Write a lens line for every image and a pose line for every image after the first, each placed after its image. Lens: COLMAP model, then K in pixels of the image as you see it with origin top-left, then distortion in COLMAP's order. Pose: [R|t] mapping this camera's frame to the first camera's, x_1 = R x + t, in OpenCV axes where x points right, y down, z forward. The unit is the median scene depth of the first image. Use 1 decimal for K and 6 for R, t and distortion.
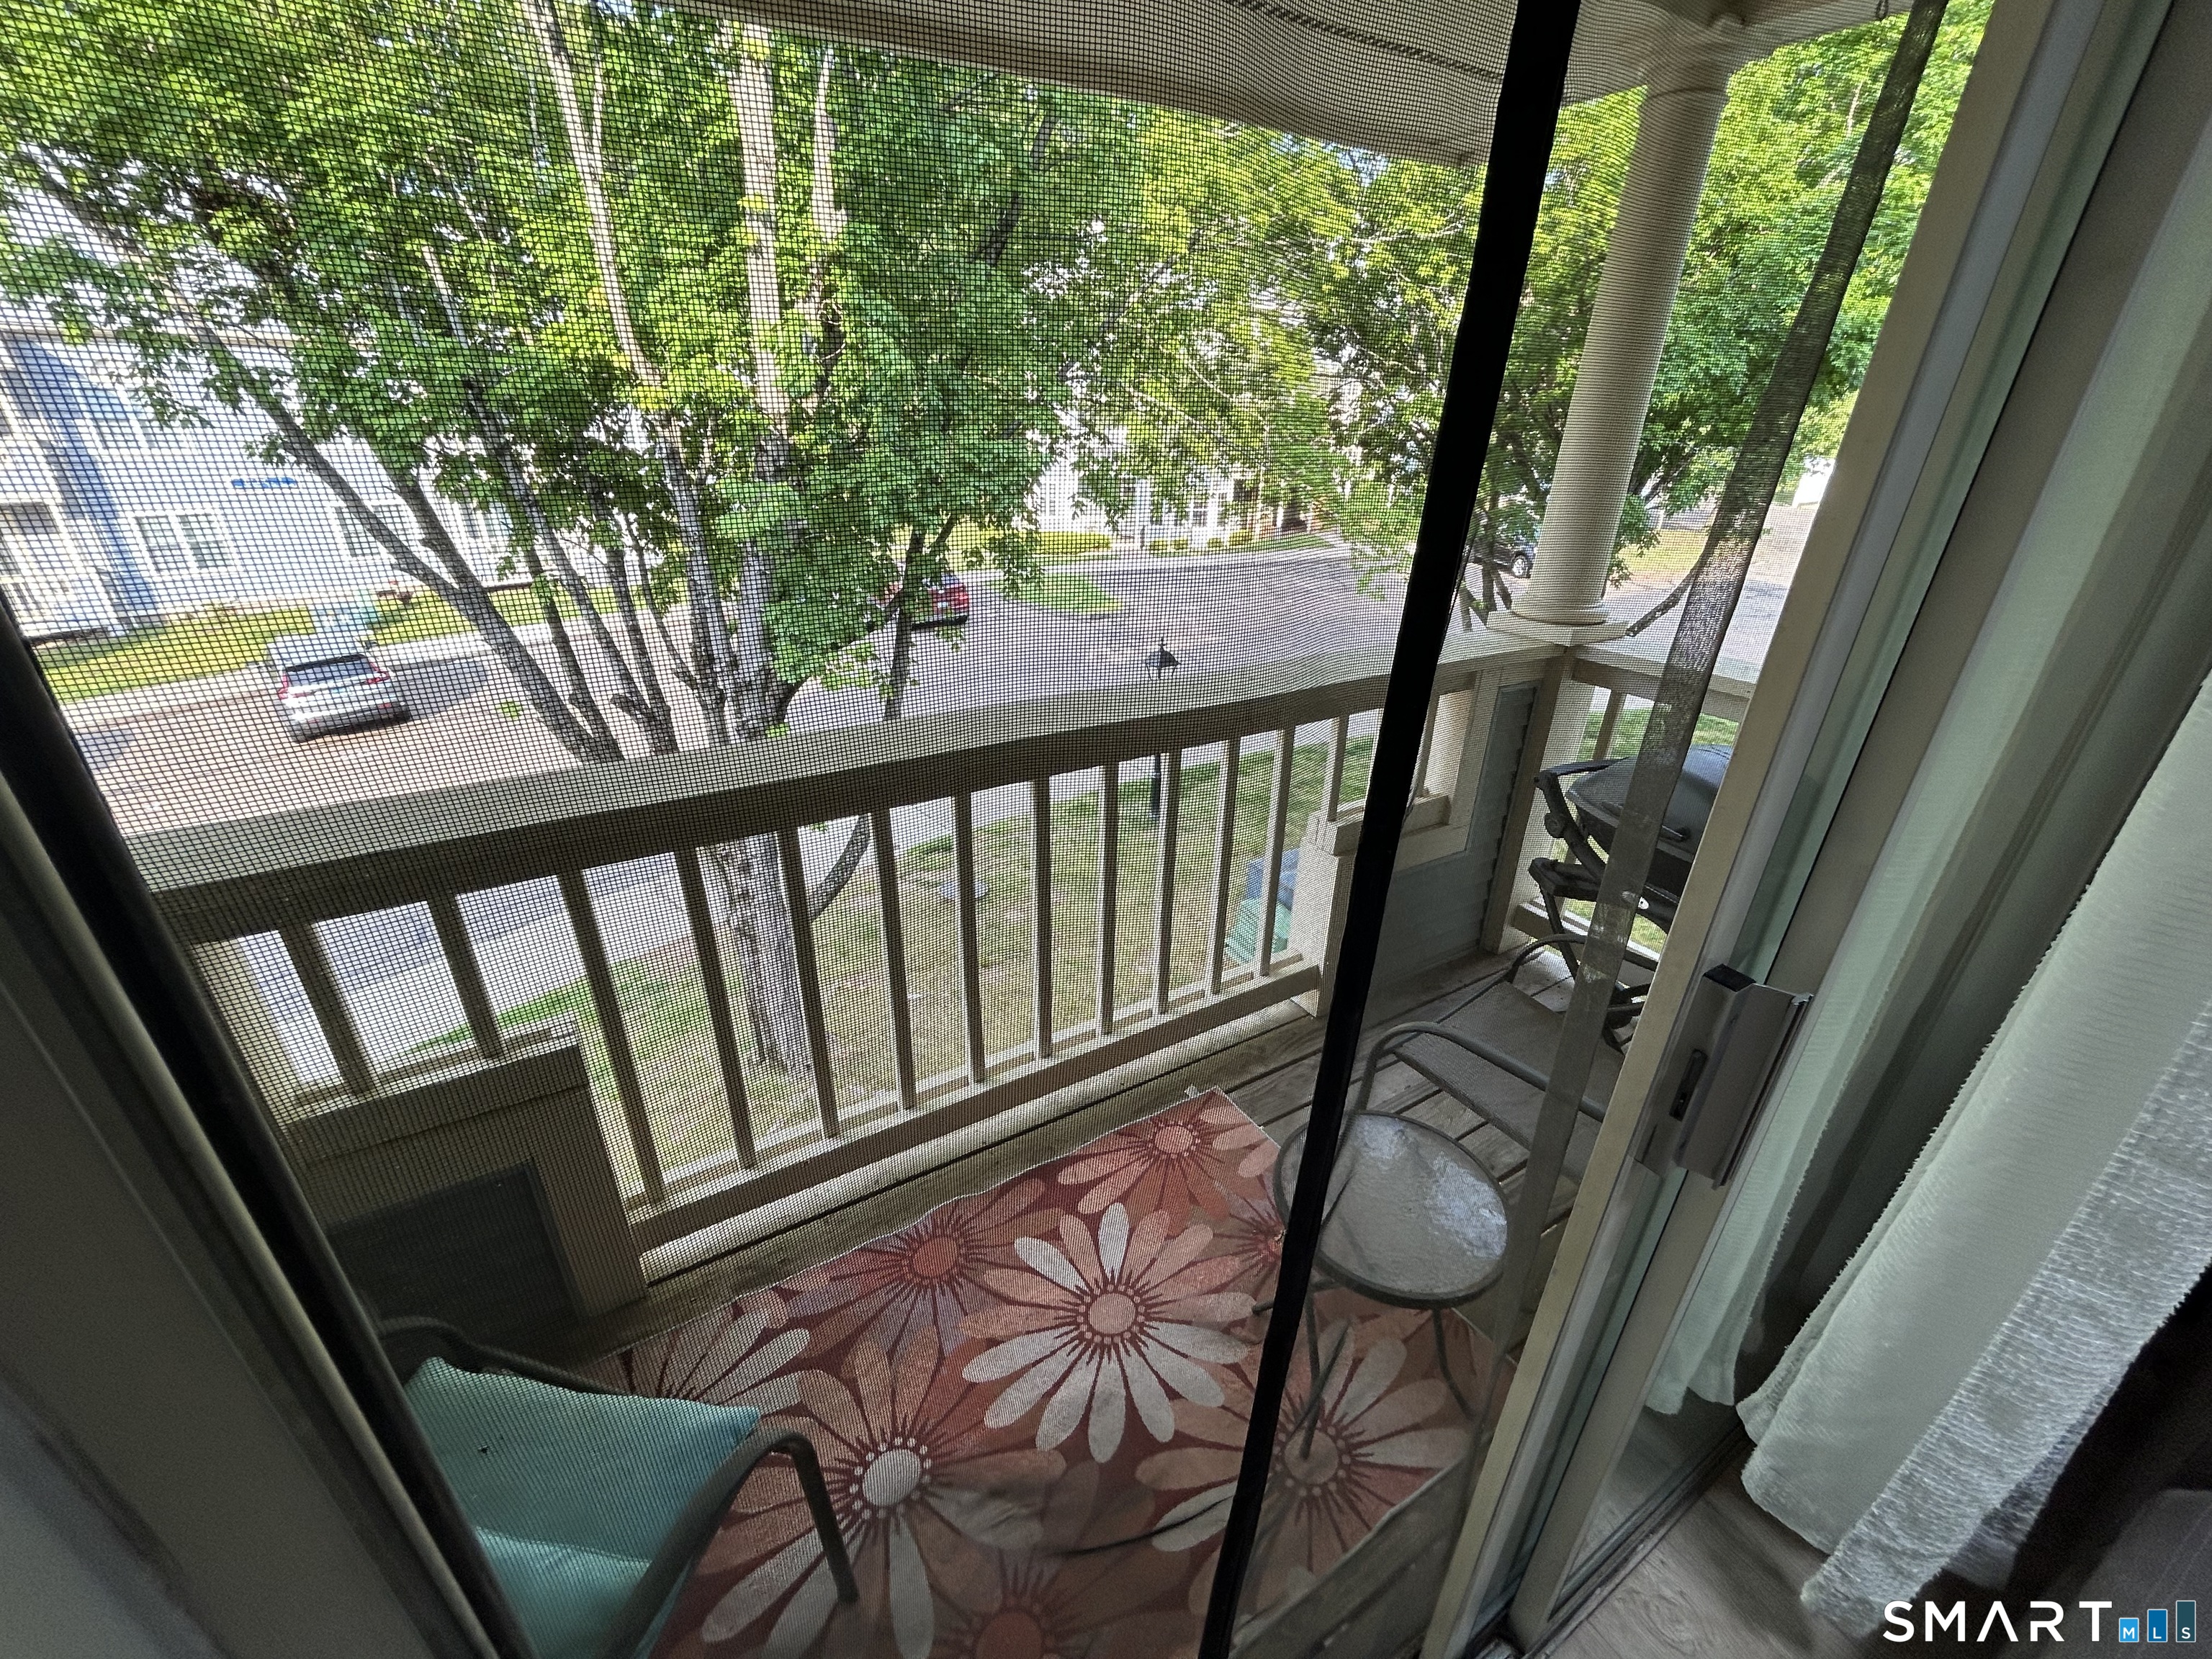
lens RADIAL K [[888.8, 0, 1104.8], [0, 888.8, 831.7], [0, 0, 1]] dist [-0.002128, 0.000752]
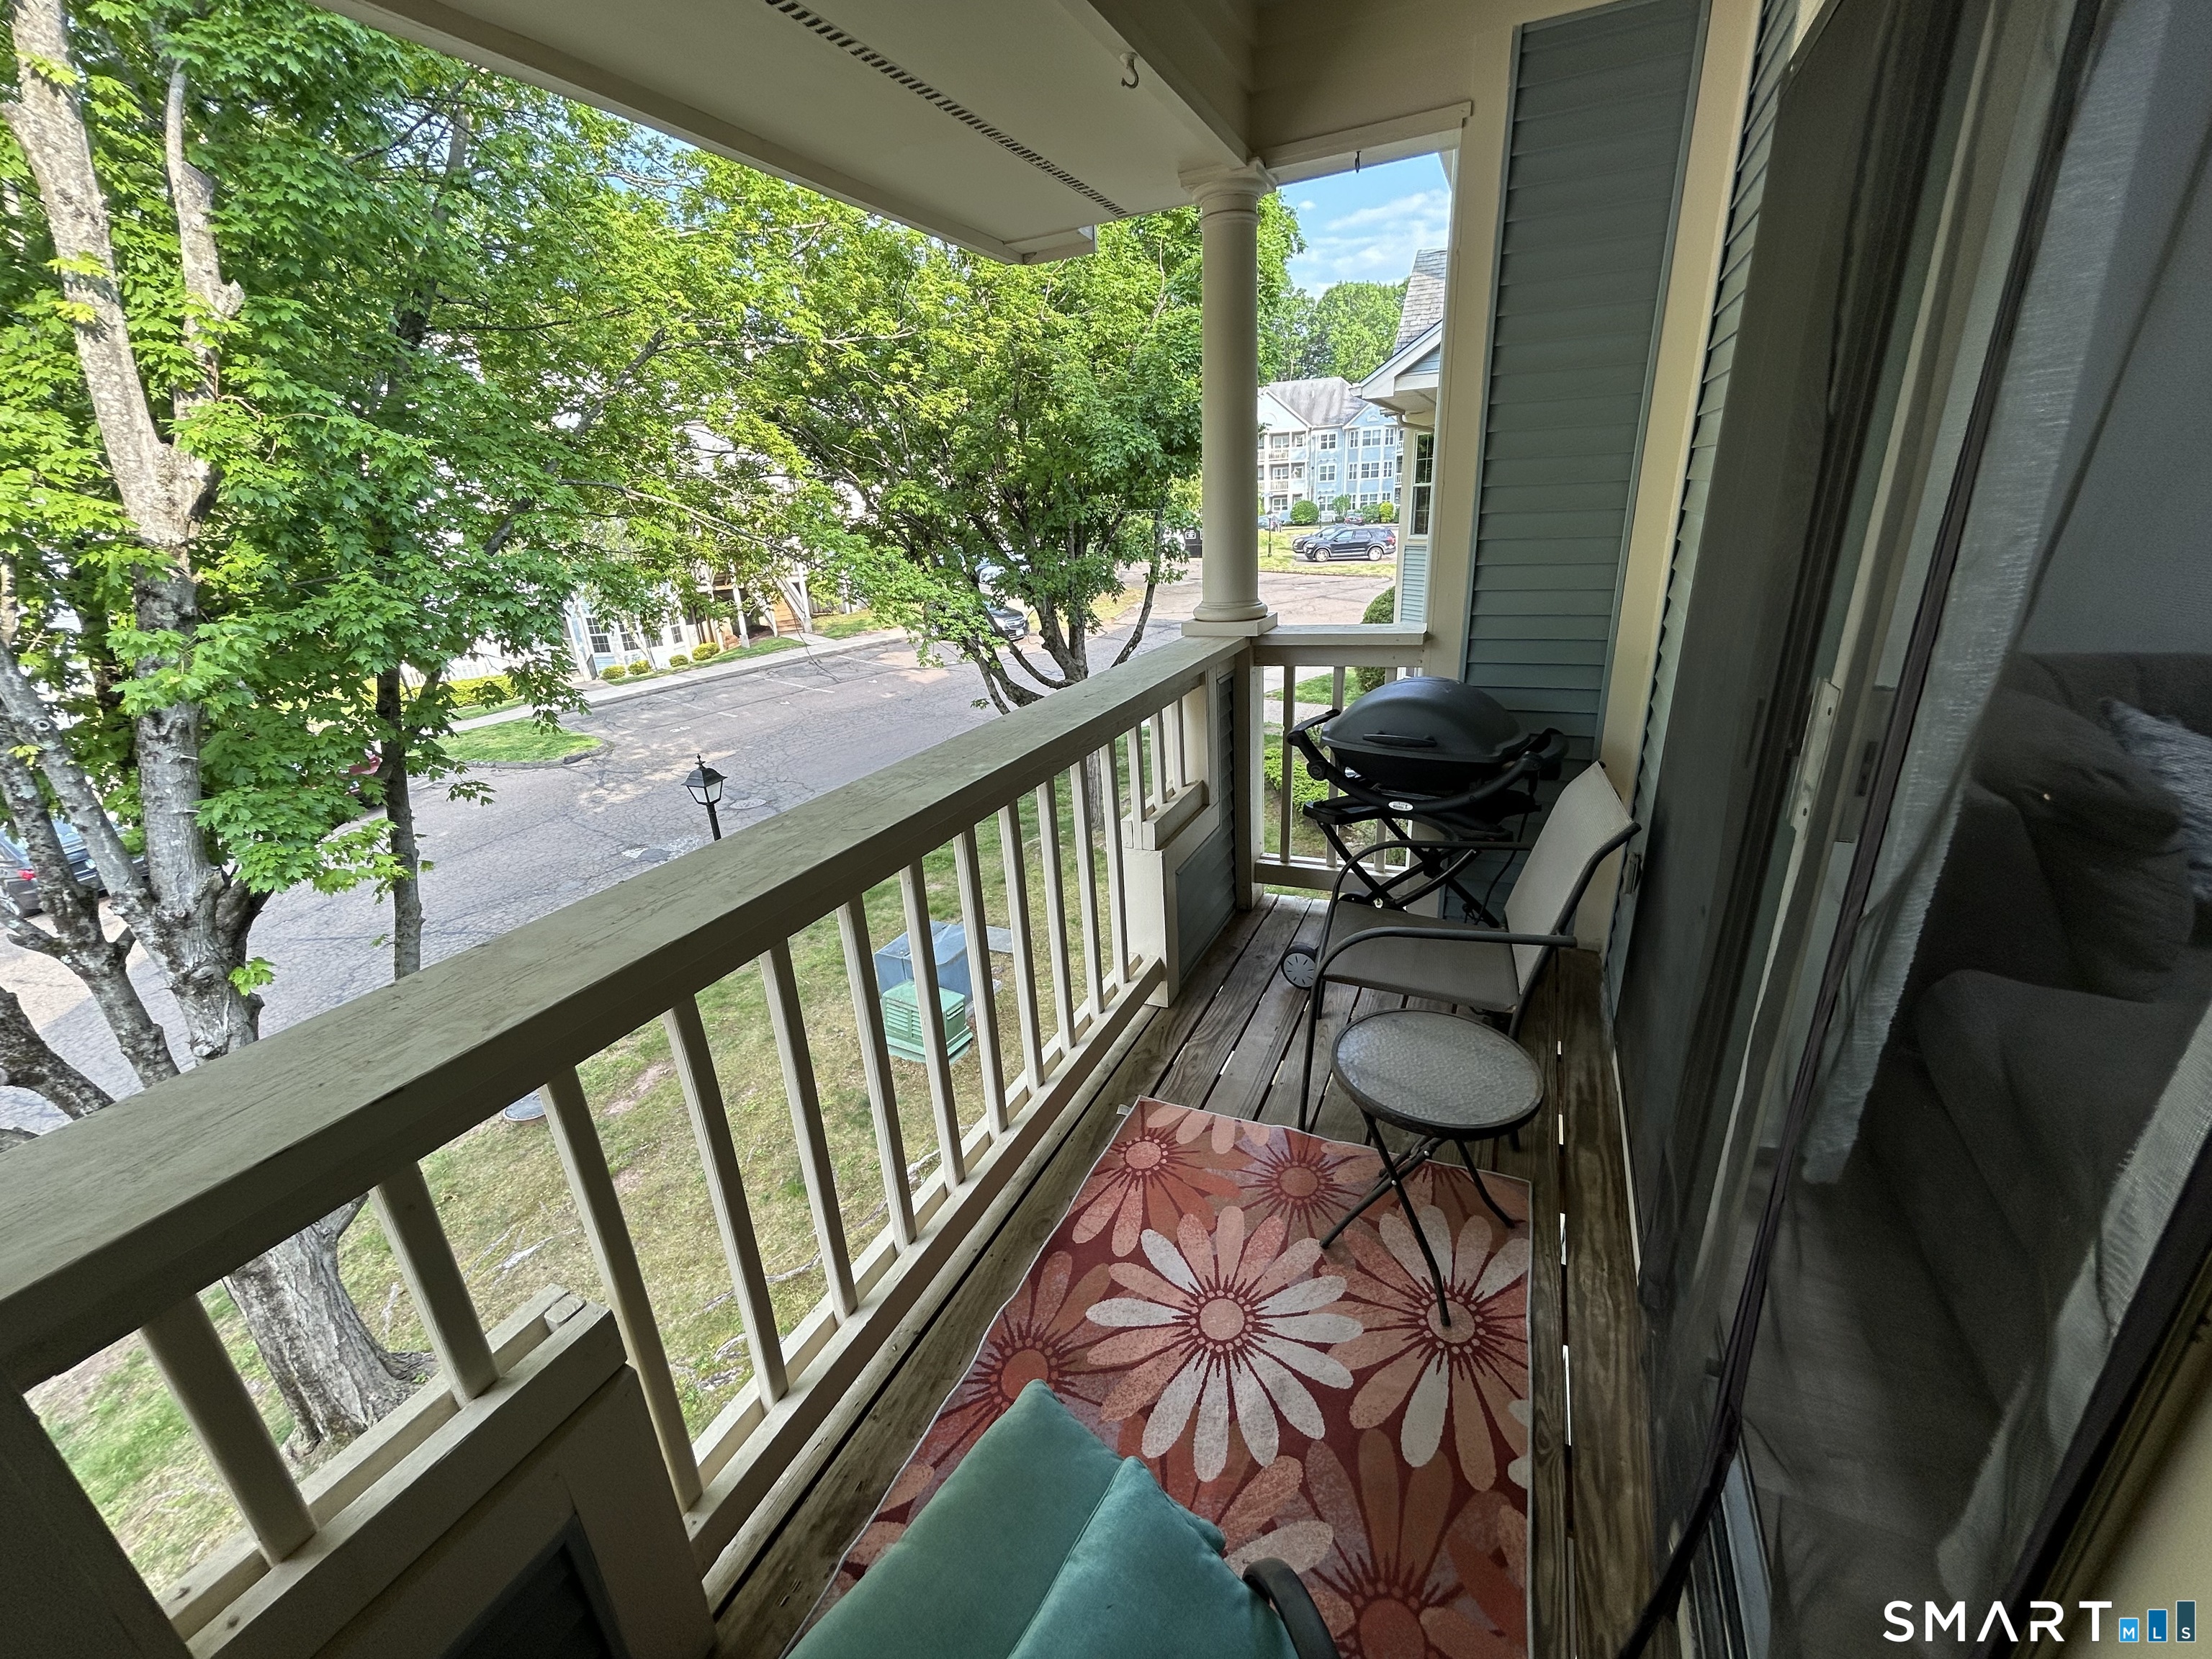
lens RADIAL K [[888.8, 0, 1104.4], [0, 888.8, 832.2], [0, 0, 1]] dist [-0.002128, 0.000752]
pose [[0.828526, -0.255282, 0.498374, -0.178334], [0.303624, 0.952644, -0.016789, 0.002297], [-0.470487, 0.165228, 0.866800, 0.047335]]
